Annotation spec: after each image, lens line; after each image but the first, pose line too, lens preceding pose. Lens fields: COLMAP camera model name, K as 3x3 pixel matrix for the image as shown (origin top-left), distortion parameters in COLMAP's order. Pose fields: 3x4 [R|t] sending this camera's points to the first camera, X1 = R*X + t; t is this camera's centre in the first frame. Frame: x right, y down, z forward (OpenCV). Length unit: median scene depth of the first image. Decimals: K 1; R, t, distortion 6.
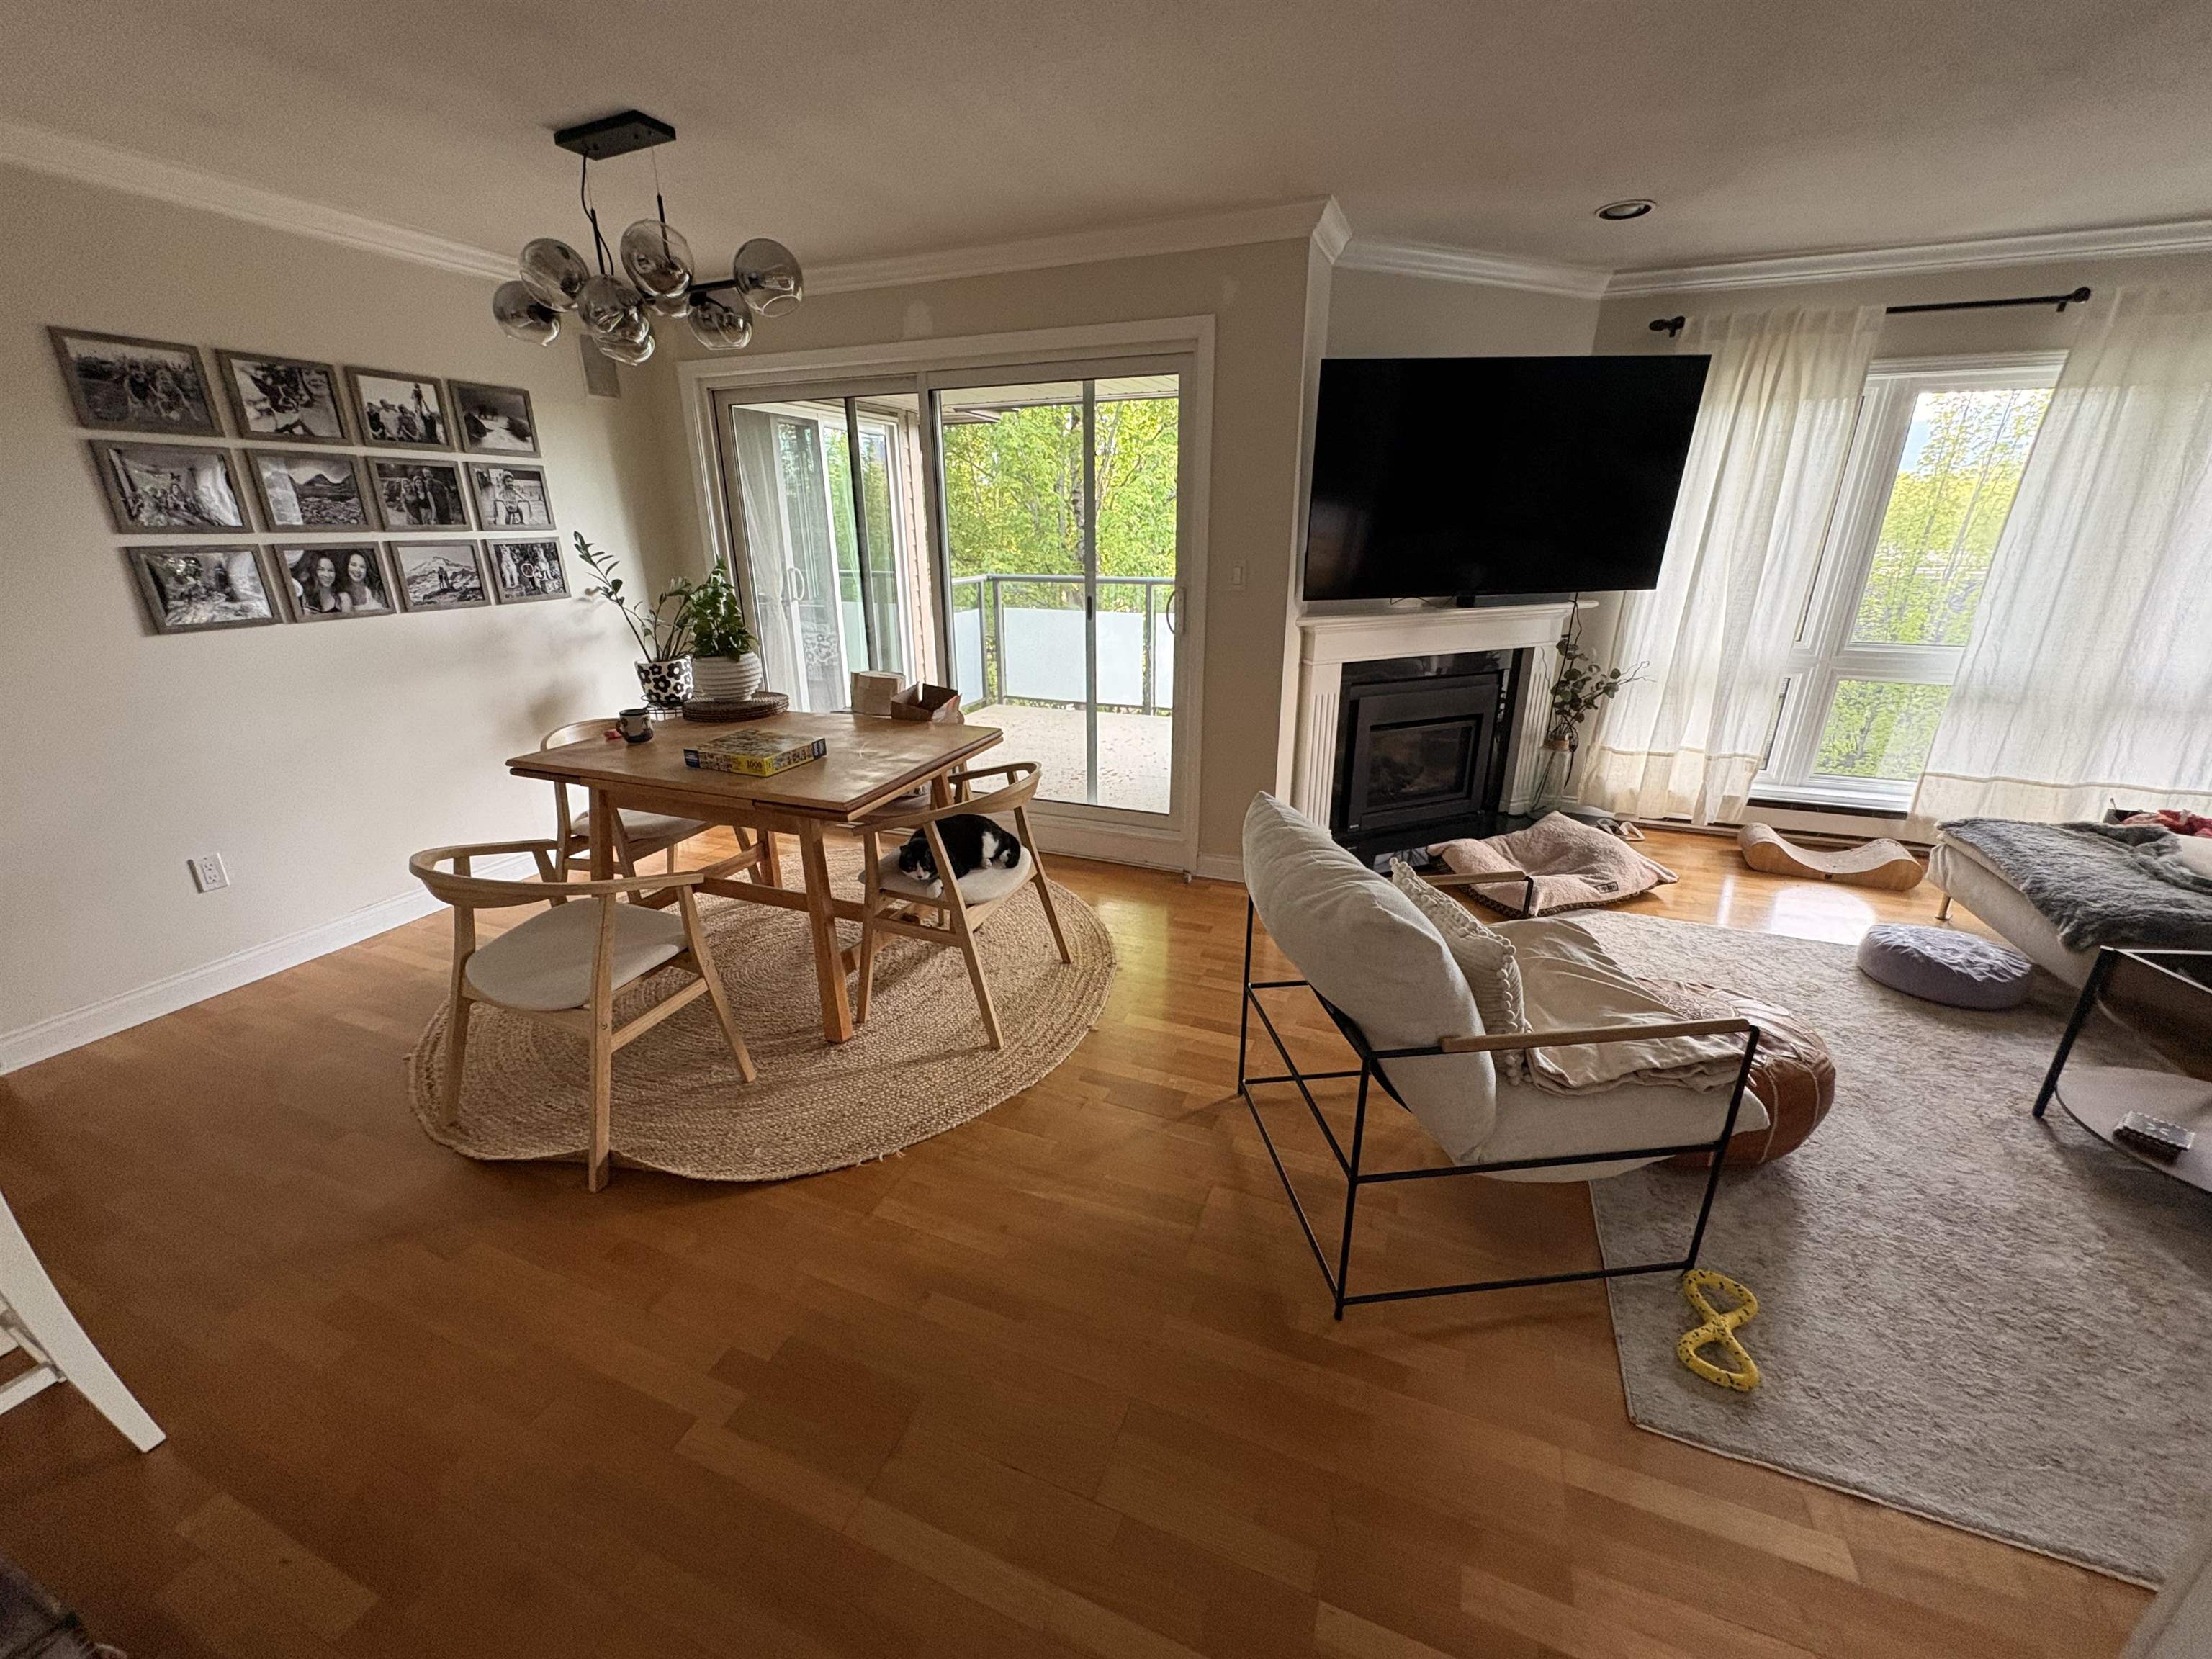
lens RADIAL K [[877.3, 0, 1069.6], [0, 877.3, 829.7], [0, 0, 1]] dist [-0.002933, -0.000868]
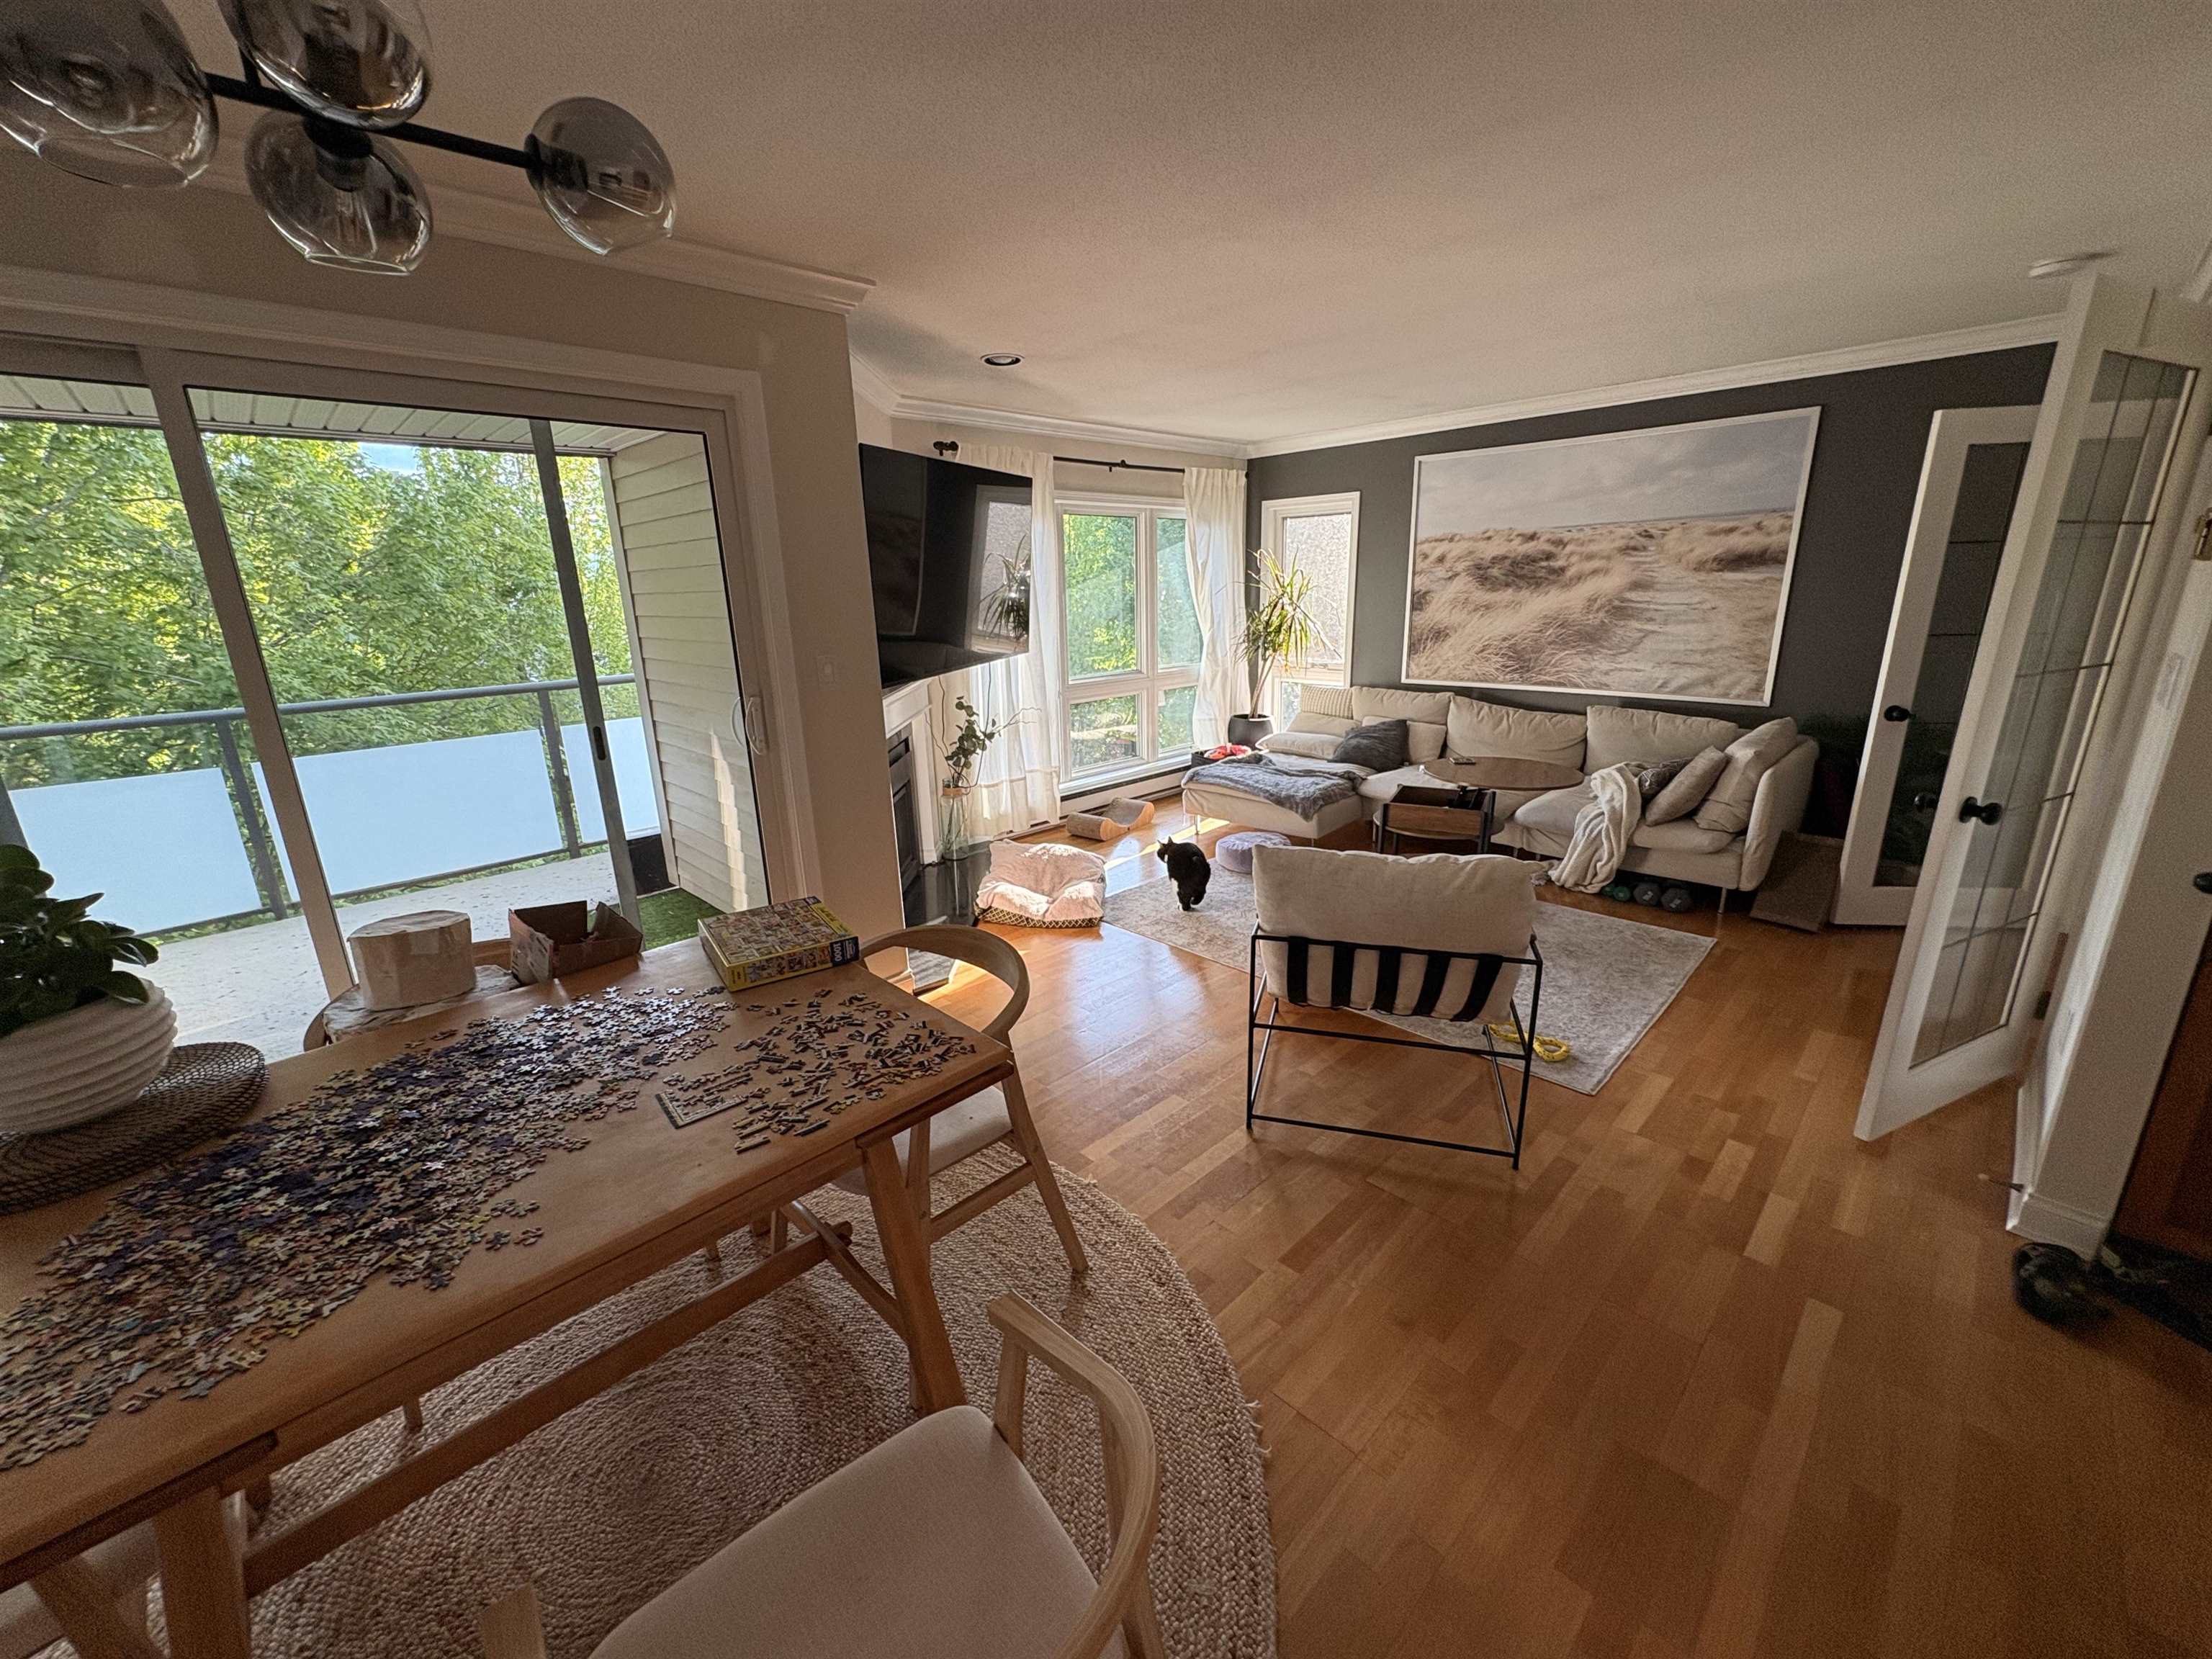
lens RADIAL K [[877.3, 0, 1100.9], [0, 877.3, 835.6], [0, 0, 1]] dist [-0.002933, -0.000868]
pose [[0.418441, -0.249110, 0.873414, -0.437039], [0.320936, 0.940167, 0.114393, -0.122491], [-0.849652, 0.232443, 0.473352, 0.328872]]
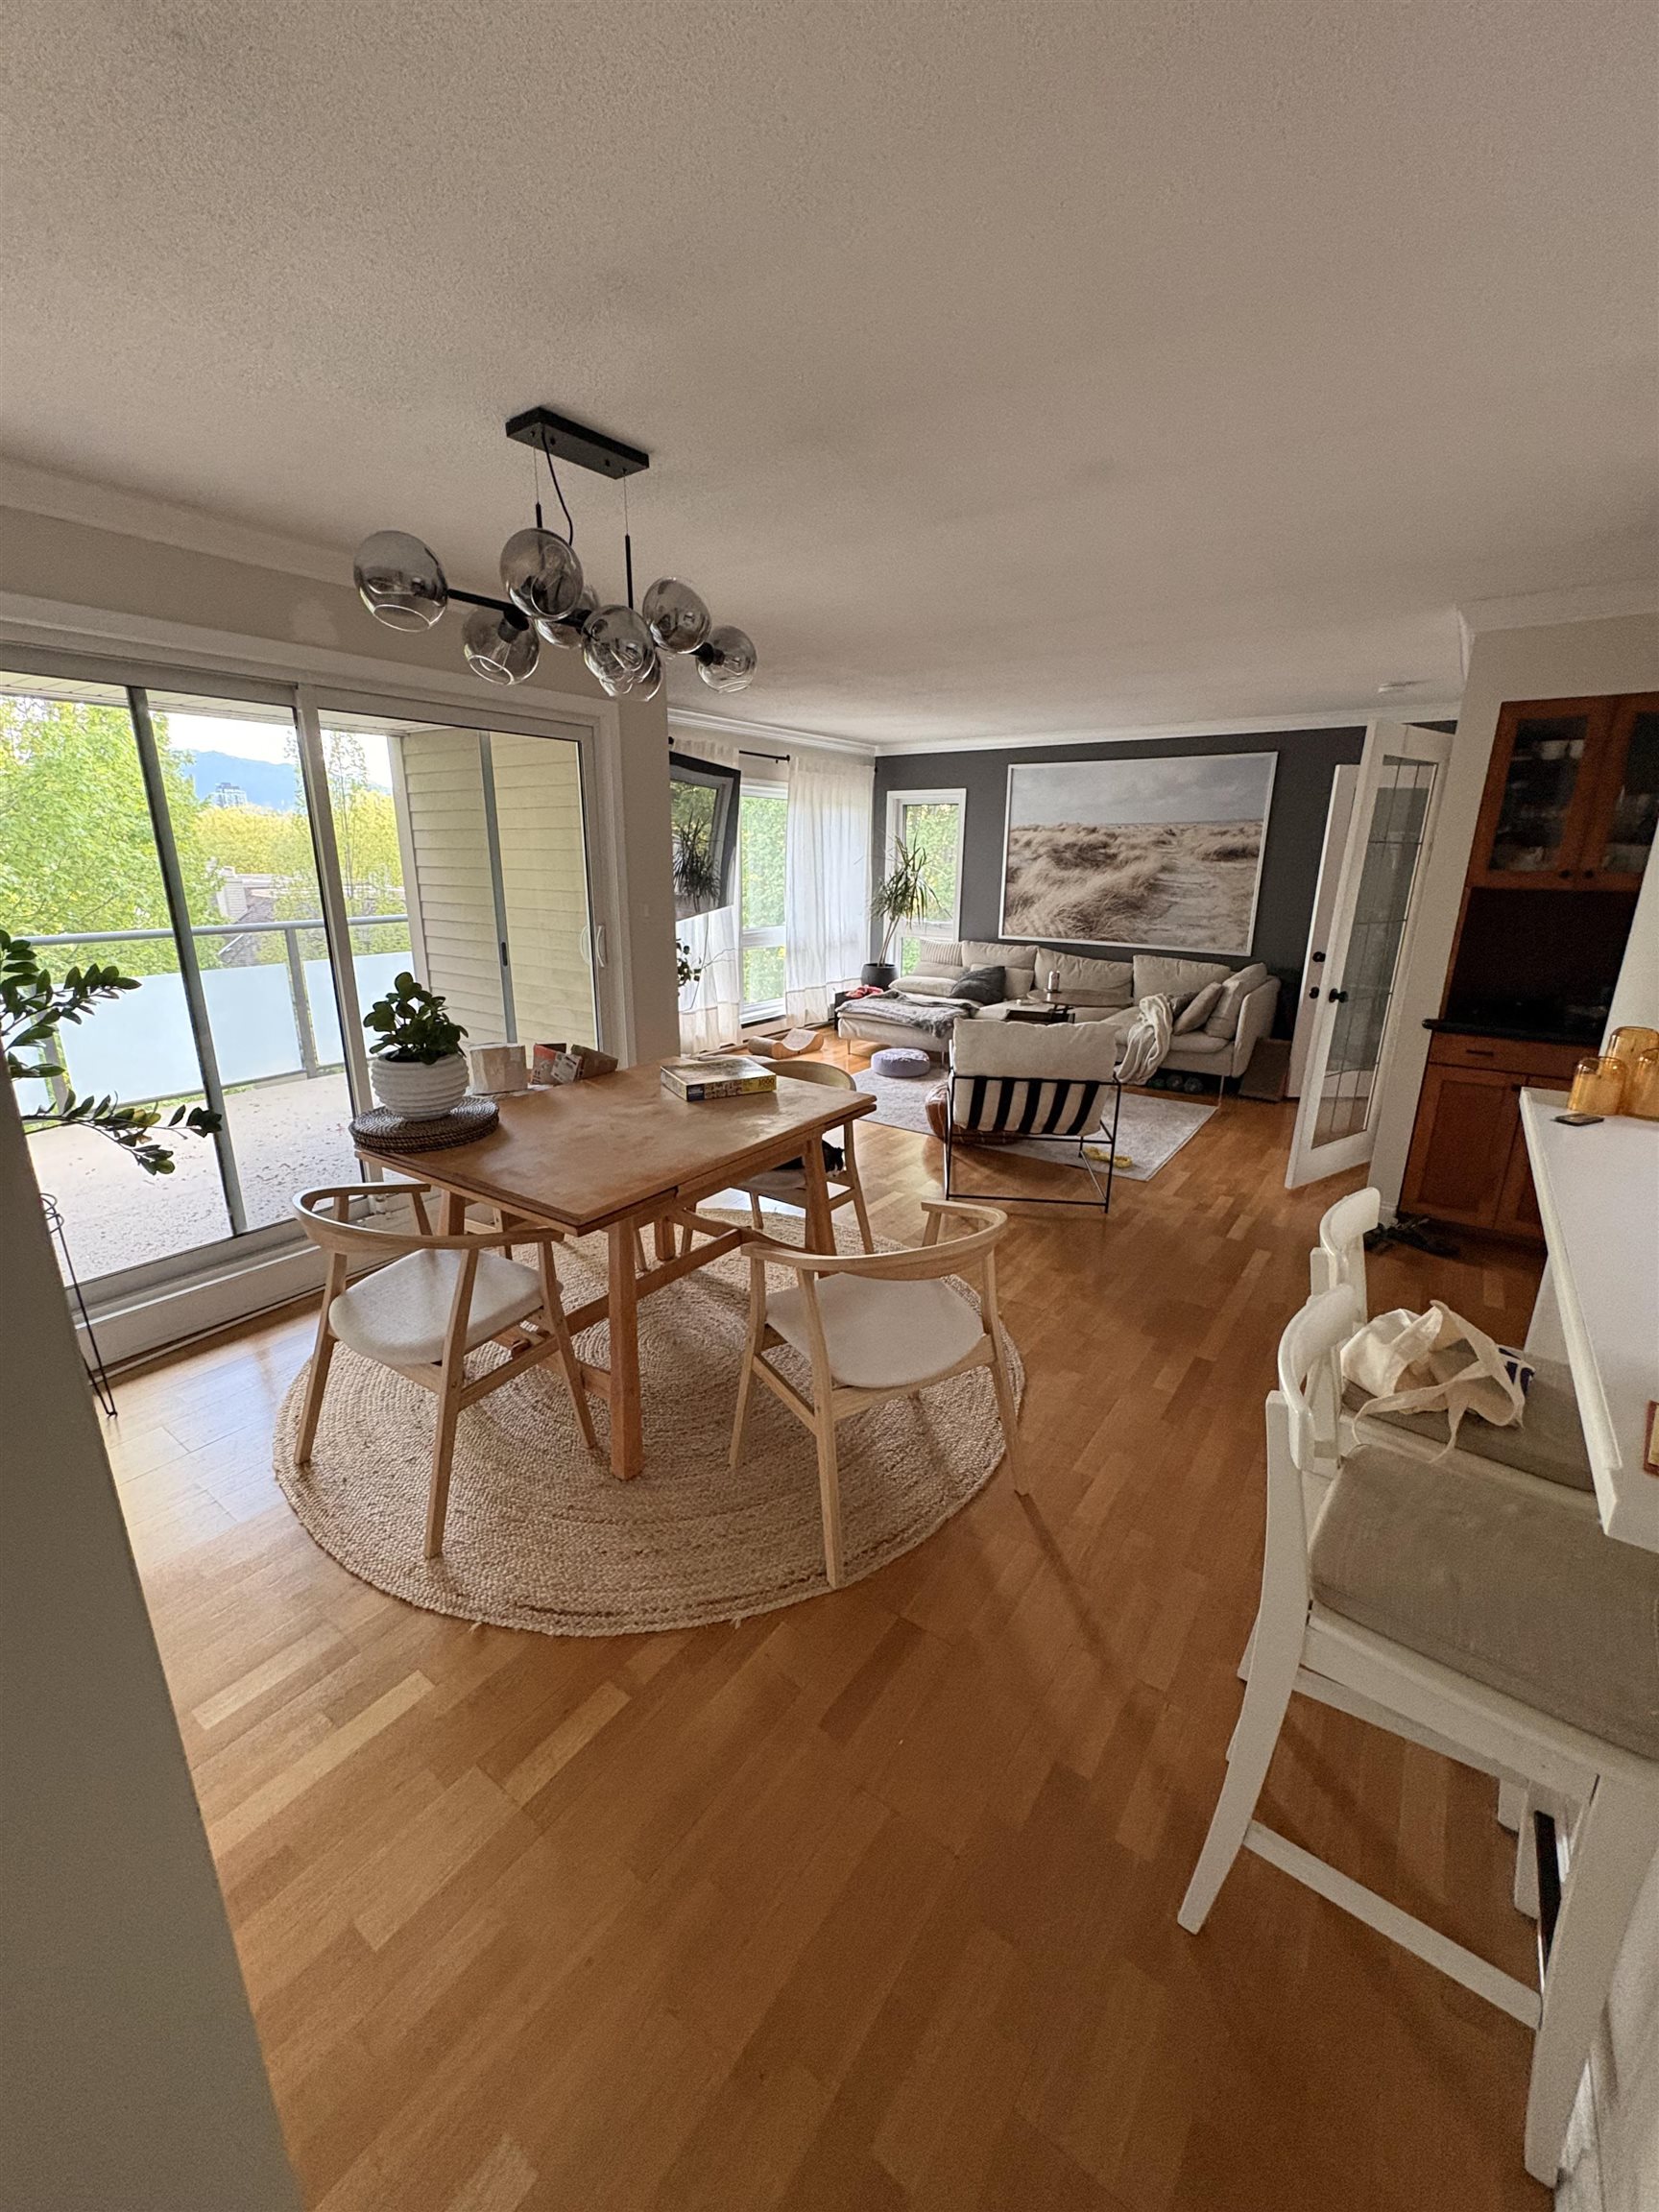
lens RADIAL K [[877.3, 0, 834.6], [0, 877.3, 1101.8], [0, 0, 1]] dist [-0.002933, -0.000868]
pose [[0.245263, -0.251444, 0.936281, -0.824384], [0.308735, 0.935755, 0.170428, -0.135597], [-0.918983, 0.247263, 0.307136, 0.368460]]
